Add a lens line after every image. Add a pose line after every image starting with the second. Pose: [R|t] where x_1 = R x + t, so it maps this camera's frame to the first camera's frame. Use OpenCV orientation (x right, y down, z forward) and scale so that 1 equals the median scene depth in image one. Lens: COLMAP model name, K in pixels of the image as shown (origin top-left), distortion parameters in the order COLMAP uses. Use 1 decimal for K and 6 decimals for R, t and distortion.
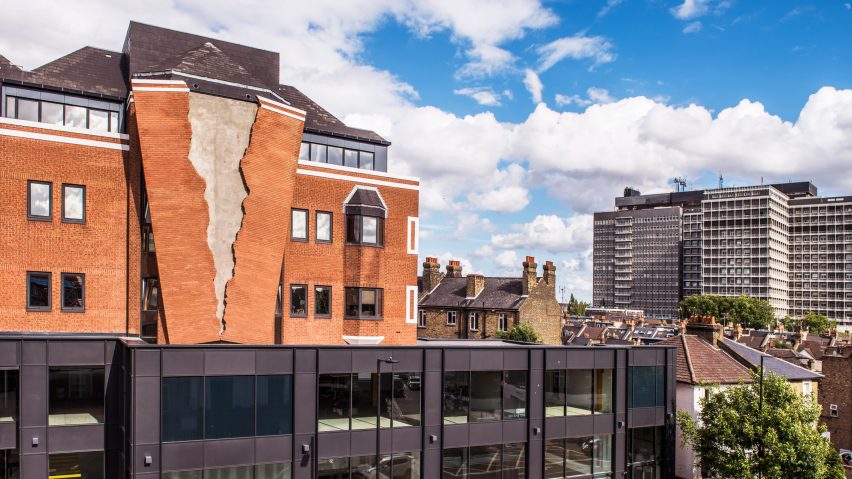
lens RADIAL K [[900.1, 0, 426.3], [0, 900.1, 323.4], [0, 0, 1]] dist [-0.079643, -0.004647]
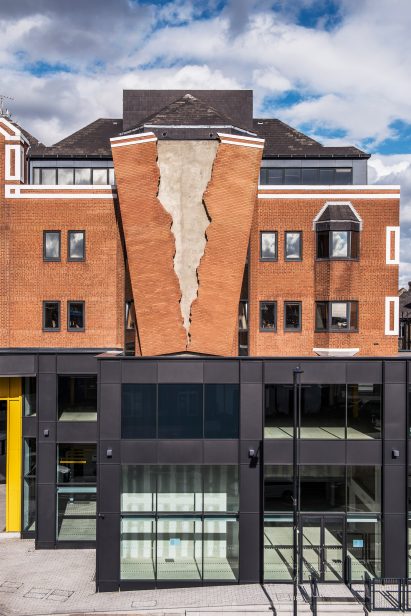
lens RADIAL K [[726.0, 0, 147.9], [0, 726.0, 343.6], [0, 0, 1]] dist [0.007346, 0.007426]
pose [[0.781139, -0.014100, -0.624198, 0.308214], [0.016735, 0.999859, -0.001644, 0.007356], [0.624133, -0.009162, 0.781265, 0.239591]]
